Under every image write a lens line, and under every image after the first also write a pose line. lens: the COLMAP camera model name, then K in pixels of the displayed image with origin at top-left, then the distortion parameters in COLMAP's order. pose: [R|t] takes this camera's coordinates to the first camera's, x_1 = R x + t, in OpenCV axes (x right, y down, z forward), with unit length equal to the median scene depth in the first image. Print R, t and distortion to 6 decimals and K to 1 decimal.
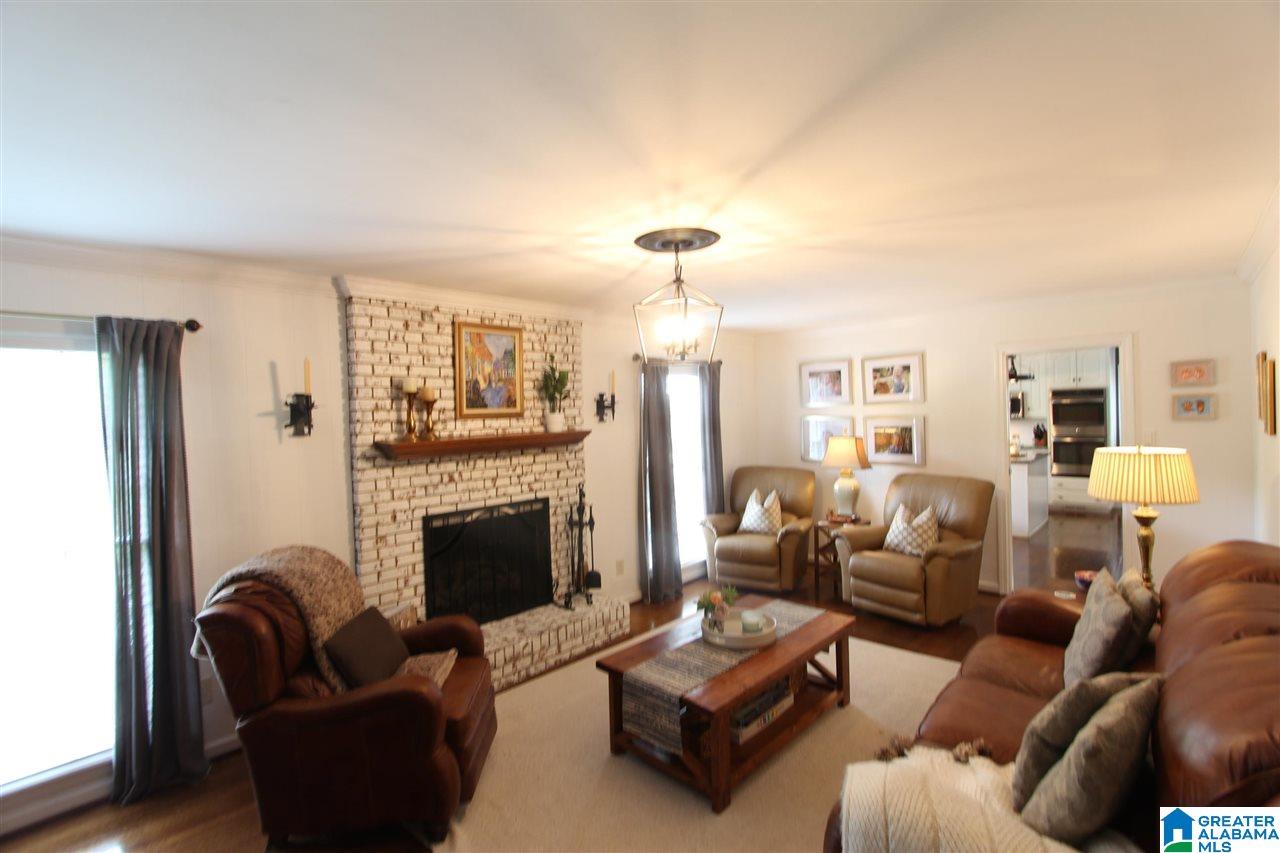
lens RADIAL K [[584.8, 0, 634.1], [0, 584.8, 421.1], [0, 0, 1]] dist [-0.003396, 0.000293]
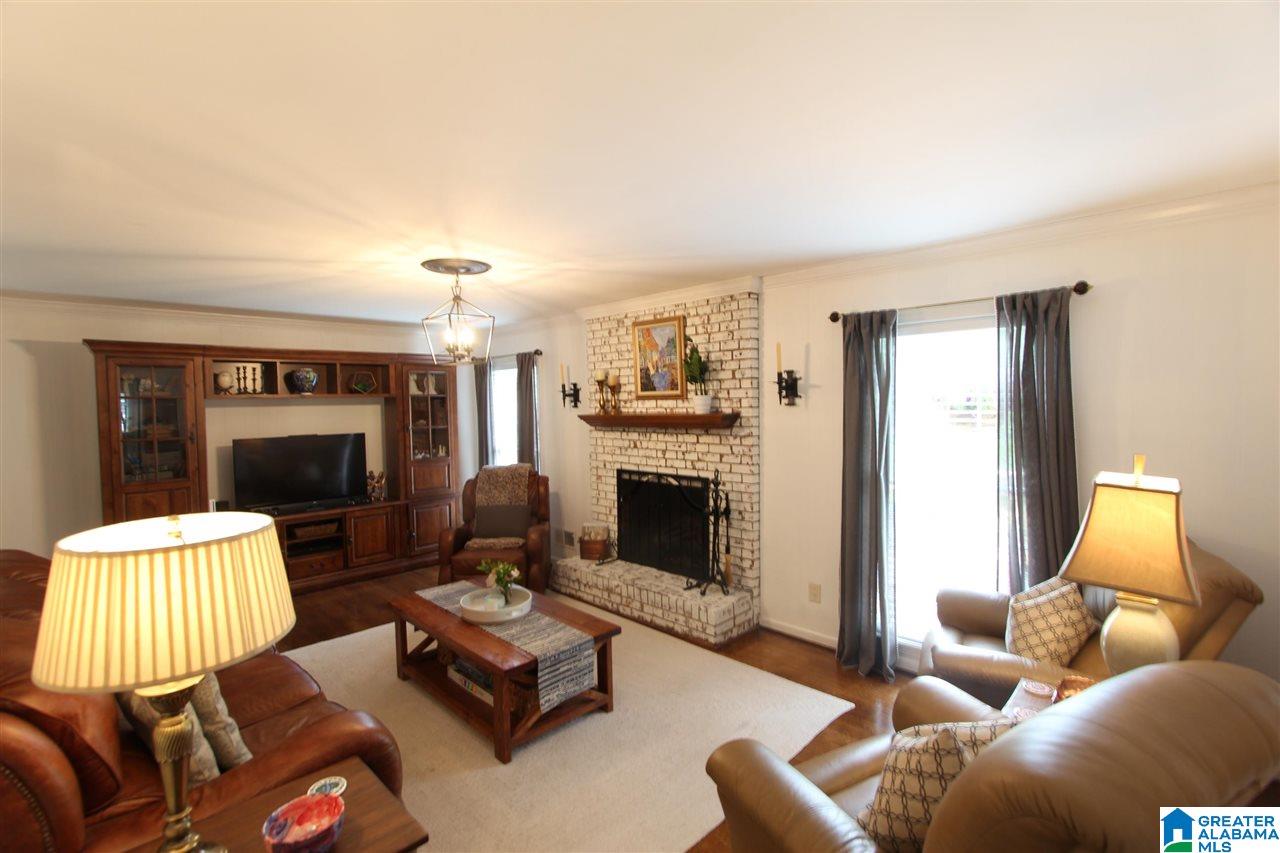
lens RADIAL K [[584.8, 0, 634.5], [0, 584.8, 420.5], [0, 0, 1]] dist [-0.003396, 0.000293]
pose [[-0.023482, 0.066767, -0.997492, 0.928032], [0.006248, 0.997758, 0.066637, -0.040772], [0.999705, -0.004667, -0.023847, 0.974469]]
